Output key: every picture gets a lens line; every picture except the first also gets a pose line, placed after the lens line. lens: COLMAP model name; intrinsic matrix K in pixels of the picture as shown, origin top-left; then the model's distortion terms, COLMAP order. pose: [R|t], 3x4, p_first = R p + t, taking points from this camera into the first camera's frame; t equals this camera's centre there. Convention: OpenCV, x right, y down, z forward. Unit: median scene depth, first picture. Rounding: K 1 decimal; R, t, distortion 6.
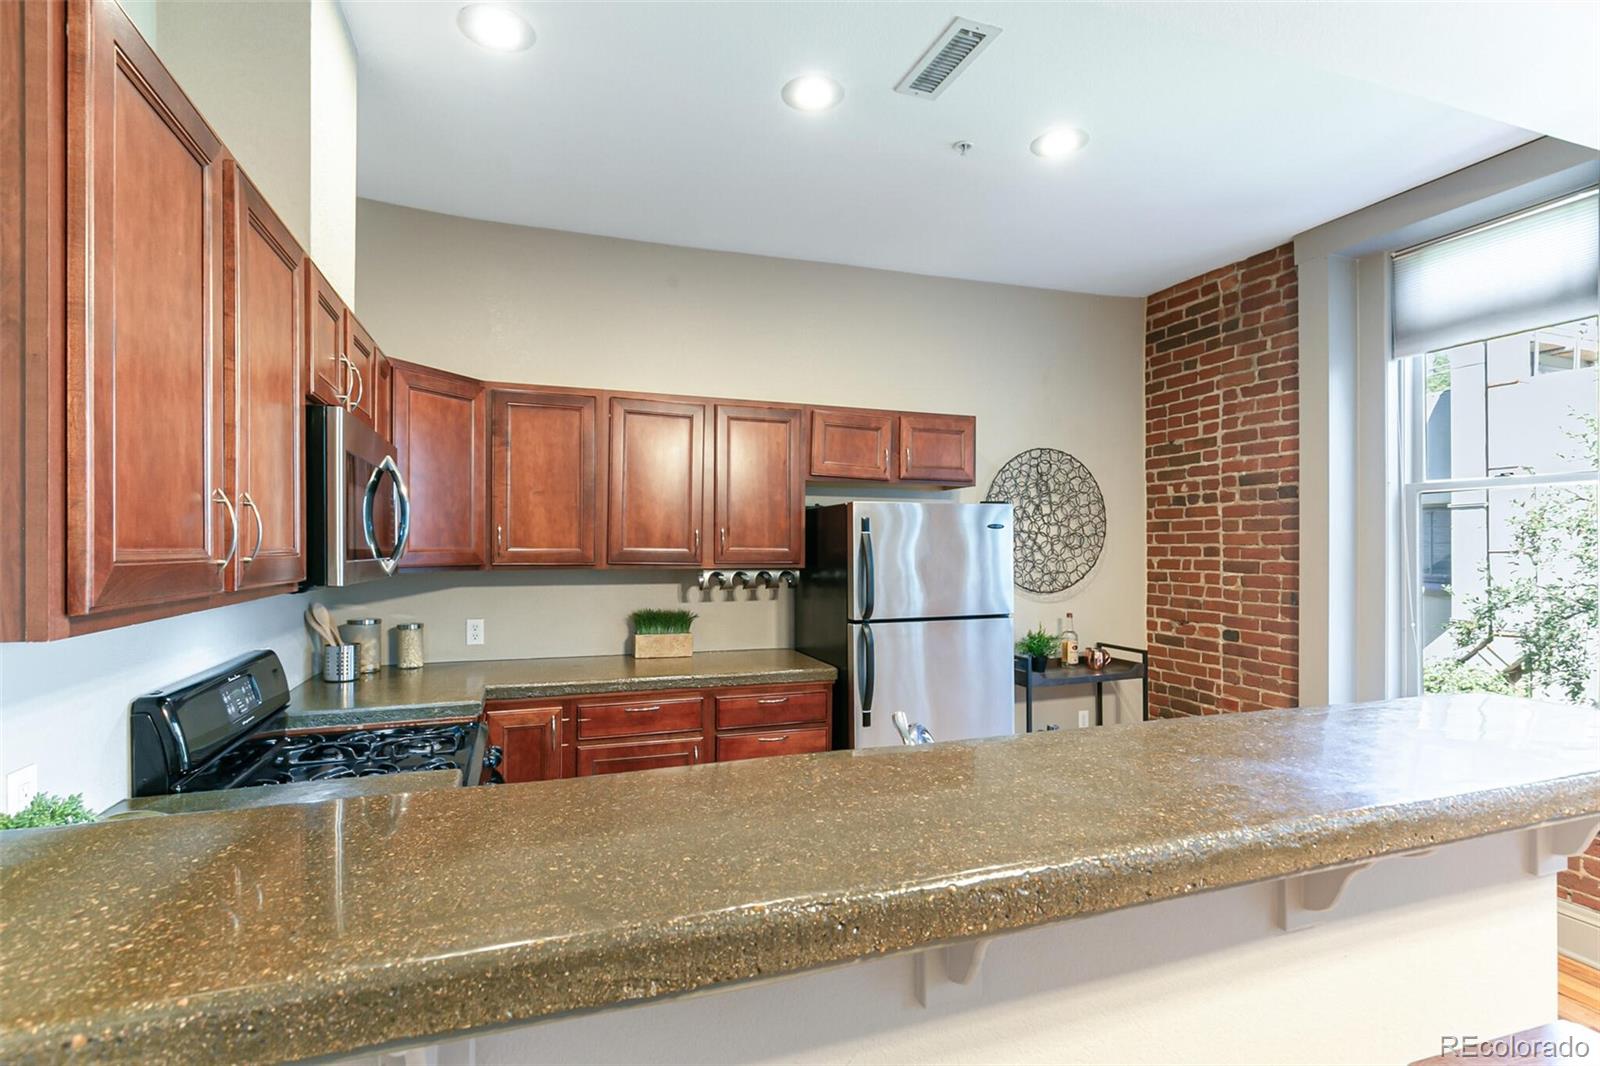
lens RADIAL K [[772.7, 0, 811.6], [0, 772.7, 545.6], [0, 0, 1]] dist [0.002933, 0.000224]
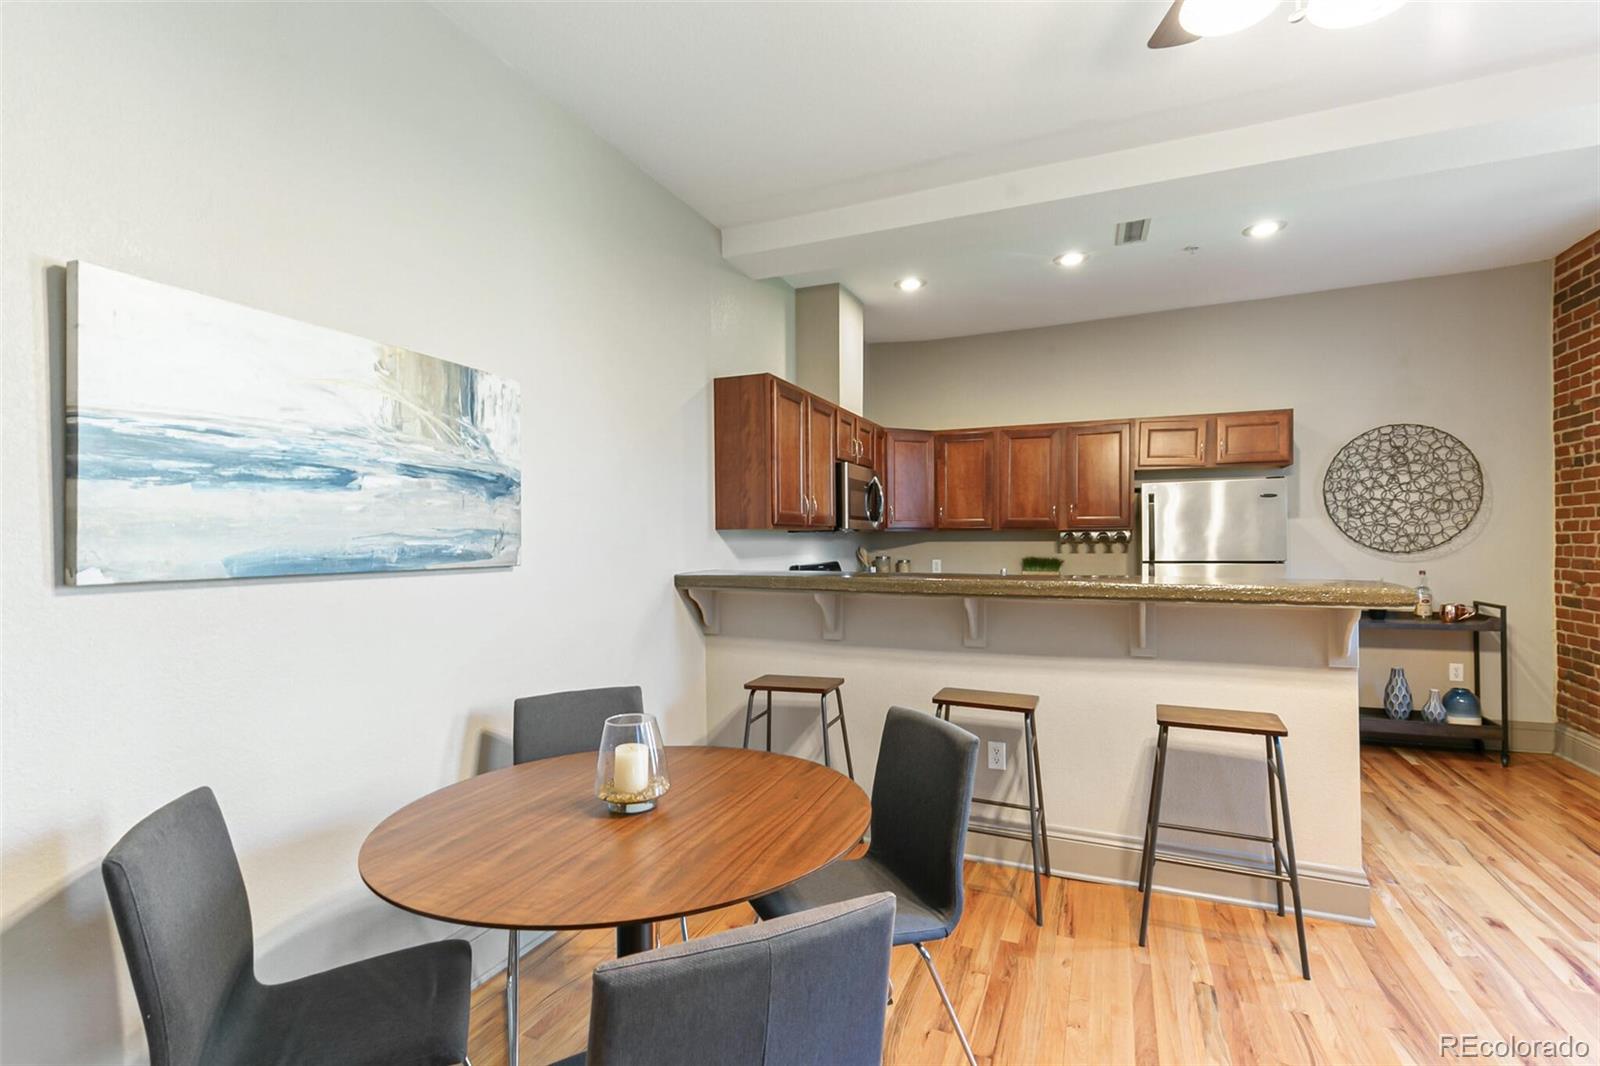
lens RADIAL K [[758.6, 0, 784.8], [0, 758.6, 545.4], [0, 0, 1]] dist [0.002327, -0.000529]
pose [[0.724835, -0.000138, -0.688922, 0.433278], [0.007629, 0.999940, 0.007827, 0.036367], [0.688880, -0.010929, 0.724793, -0.437590]]
